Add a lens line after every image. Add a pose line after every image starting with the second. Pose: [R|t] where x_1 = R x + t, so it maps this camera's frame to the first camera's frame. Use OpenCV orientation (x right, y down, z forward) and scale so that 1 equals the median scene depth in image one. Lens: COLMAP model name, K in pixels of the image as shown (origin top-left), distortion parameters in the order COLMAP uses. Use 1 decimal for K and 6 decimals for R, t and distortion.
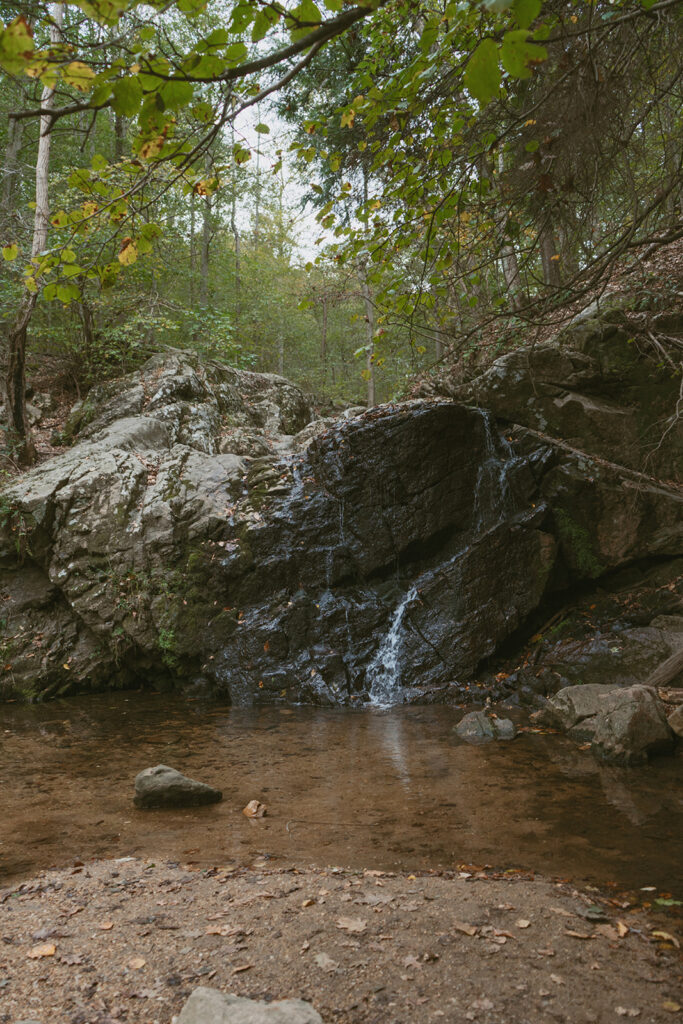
lens RADIAL K [[811.1, 0, 341.6], [0, 811.1, 512.6], [0, 0, 1]] dist [-0.003057, 0.014607]
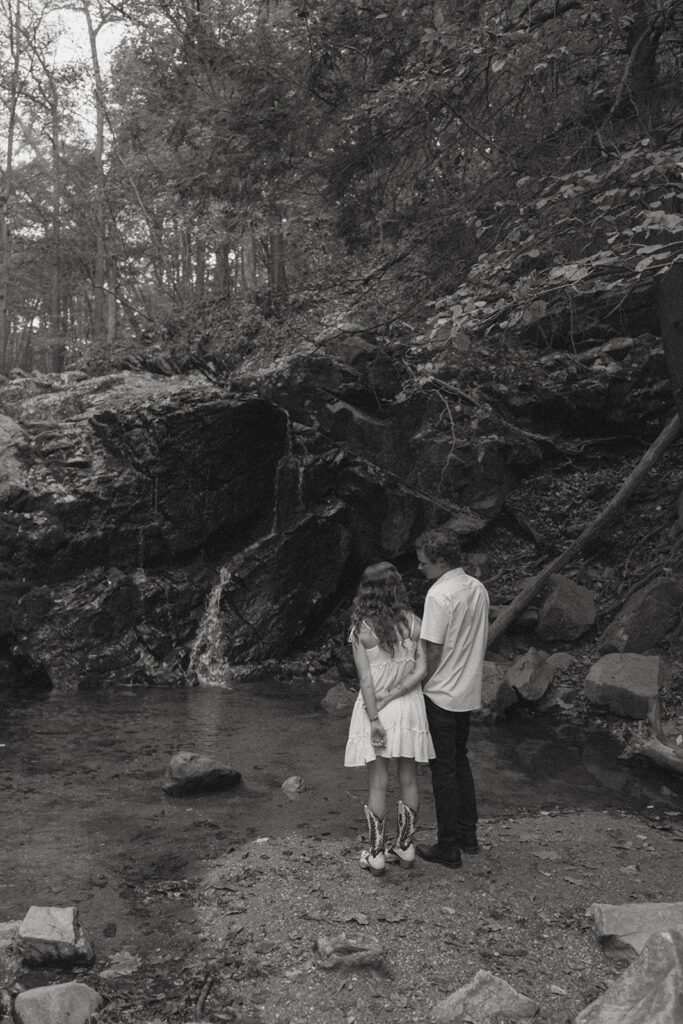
lens RADIAL K [[811.1, 0, 337.1], [0, 811.1, 511.0], [0, 0, 1]] dist [-0.003057, 0.014607]
pose [[0.862707, 0.071300, 0.500653, -0.307436], [-0.088849, 0.995981, 0.011259, -0.008548], [-0.497838, -0.054196, 0.865575, 0.024327]]
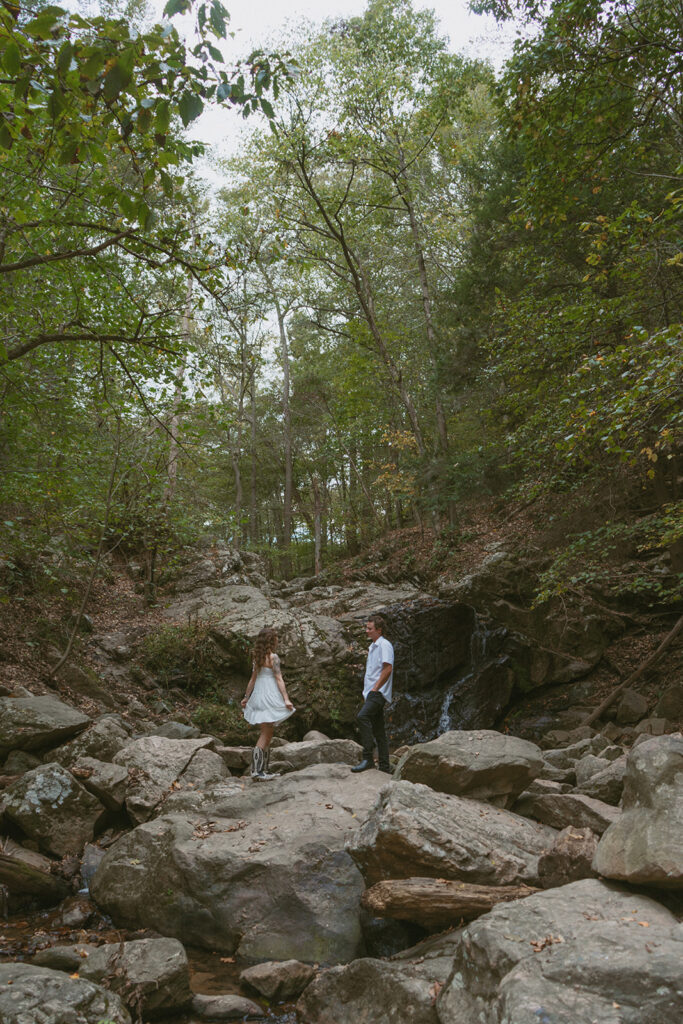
lens RADIAL K [[811.1, 0, 339.6], [0, 811.1, 506.2], [0, 0, 1]] dist [-0.003057, 0.014607]
pose [[0.938711, 0.120015, 0.323139, -0.852083], [-0.057108, 0.978625, -0.197566, 0.050105], [-0.339942, 0.167004, 0.925499, -0.832045]]
